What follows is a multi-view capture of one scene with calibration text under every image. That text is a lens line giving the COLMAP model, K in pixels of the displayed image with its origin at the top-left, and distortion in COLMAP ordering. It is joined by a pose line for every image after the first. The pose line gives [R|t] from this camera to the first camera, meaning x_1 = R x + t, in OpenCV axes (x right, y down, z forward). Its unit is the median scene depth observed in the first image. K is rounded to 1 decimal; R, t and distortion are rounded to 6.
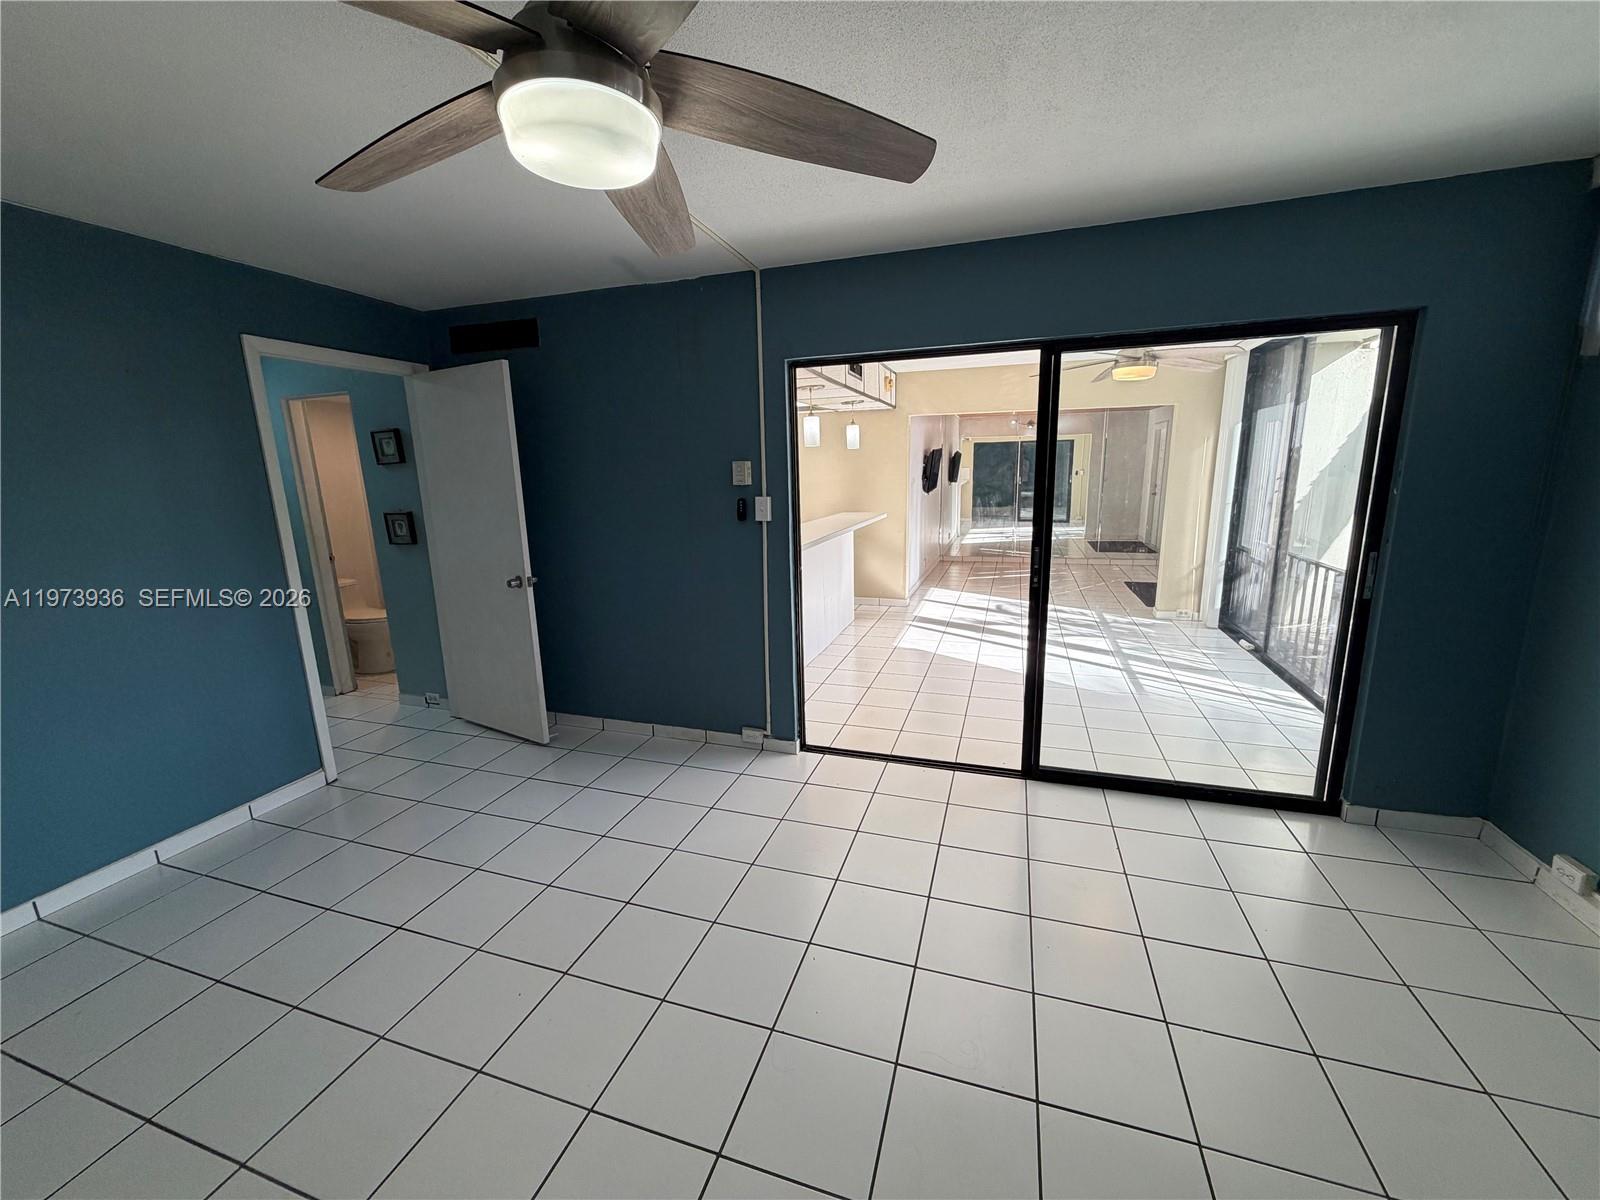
lens RADIAL K [[637.5, 0, 804.4], [0, 637.5, 605.2], [0, 0, 1]] dist [-0.000129, 0.001153]
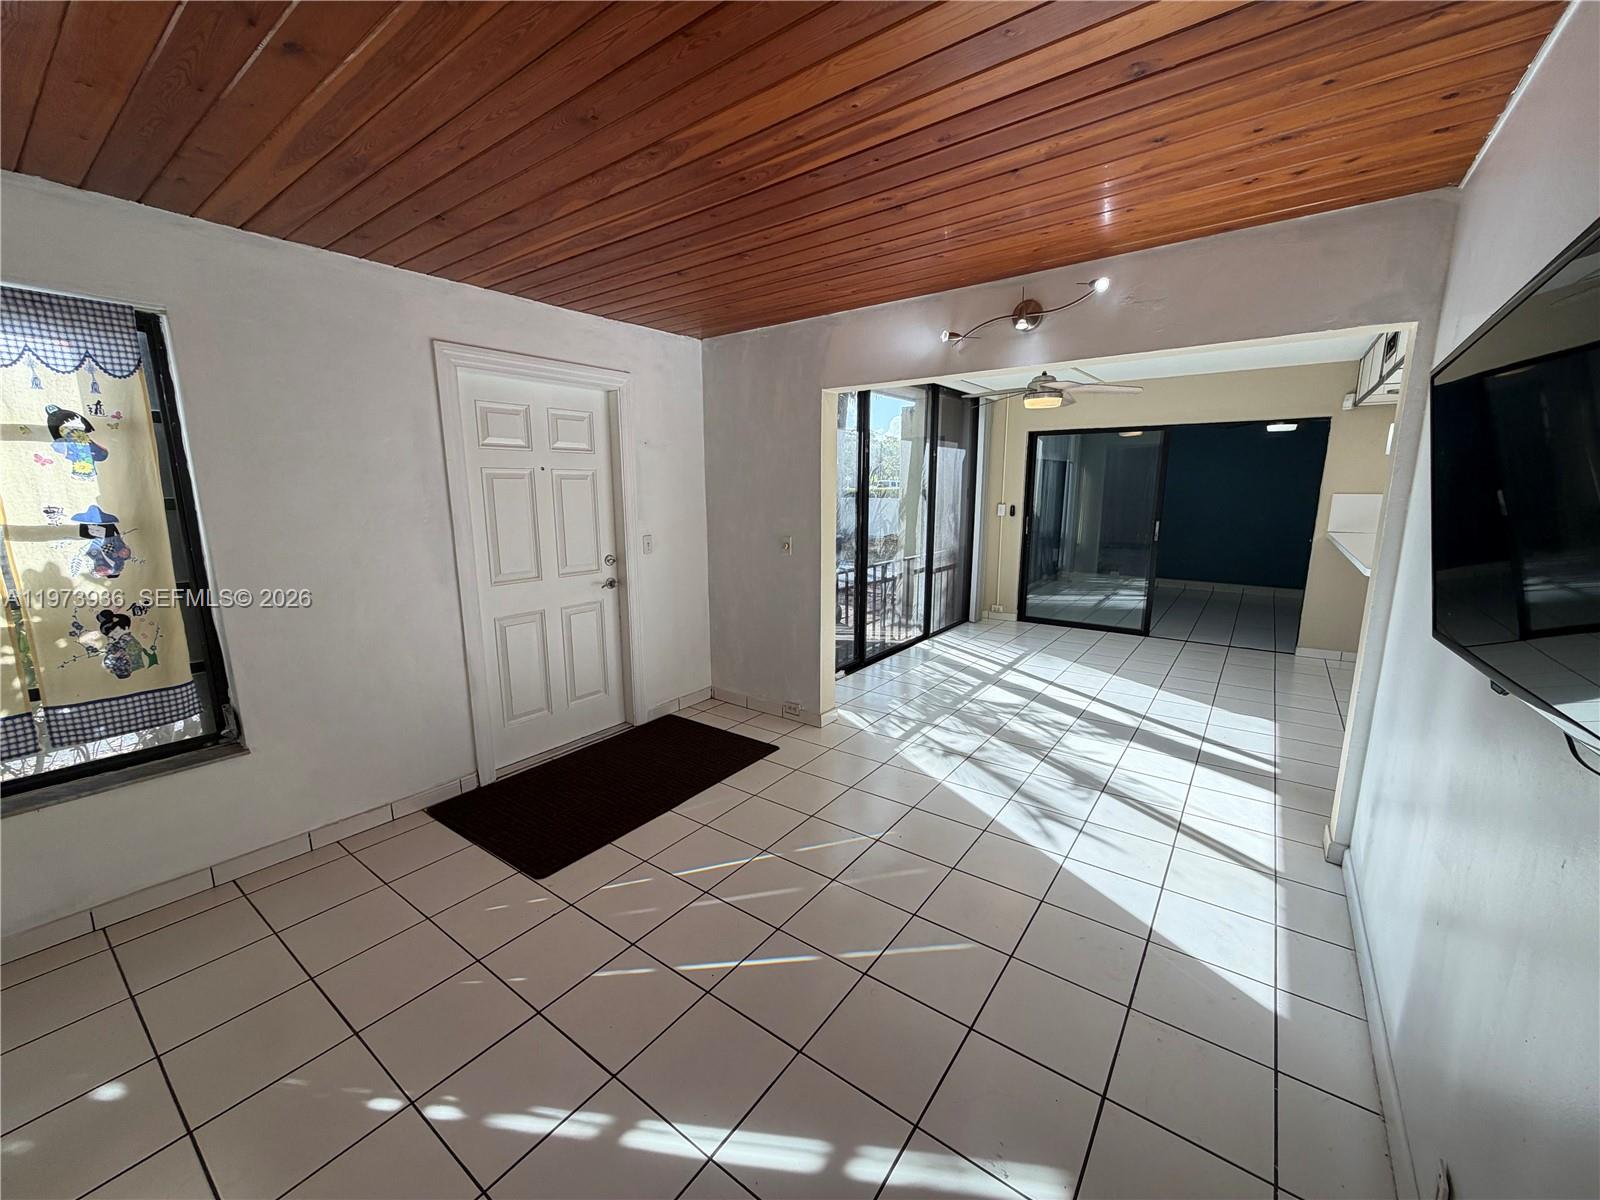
lens RADIAL K [[637.5, 0, 797.4], [0, 637.5, 603.7], [0, 0, 1]] dist [-0.000129, 0.001153]
pose [[-0.952180, -0.027496, 0.304299, 0.694283], [0.089242, 0.927484, 0.363055, -0.581621], [-0.292215, 0.372850, -0.880678, 2.714601]]
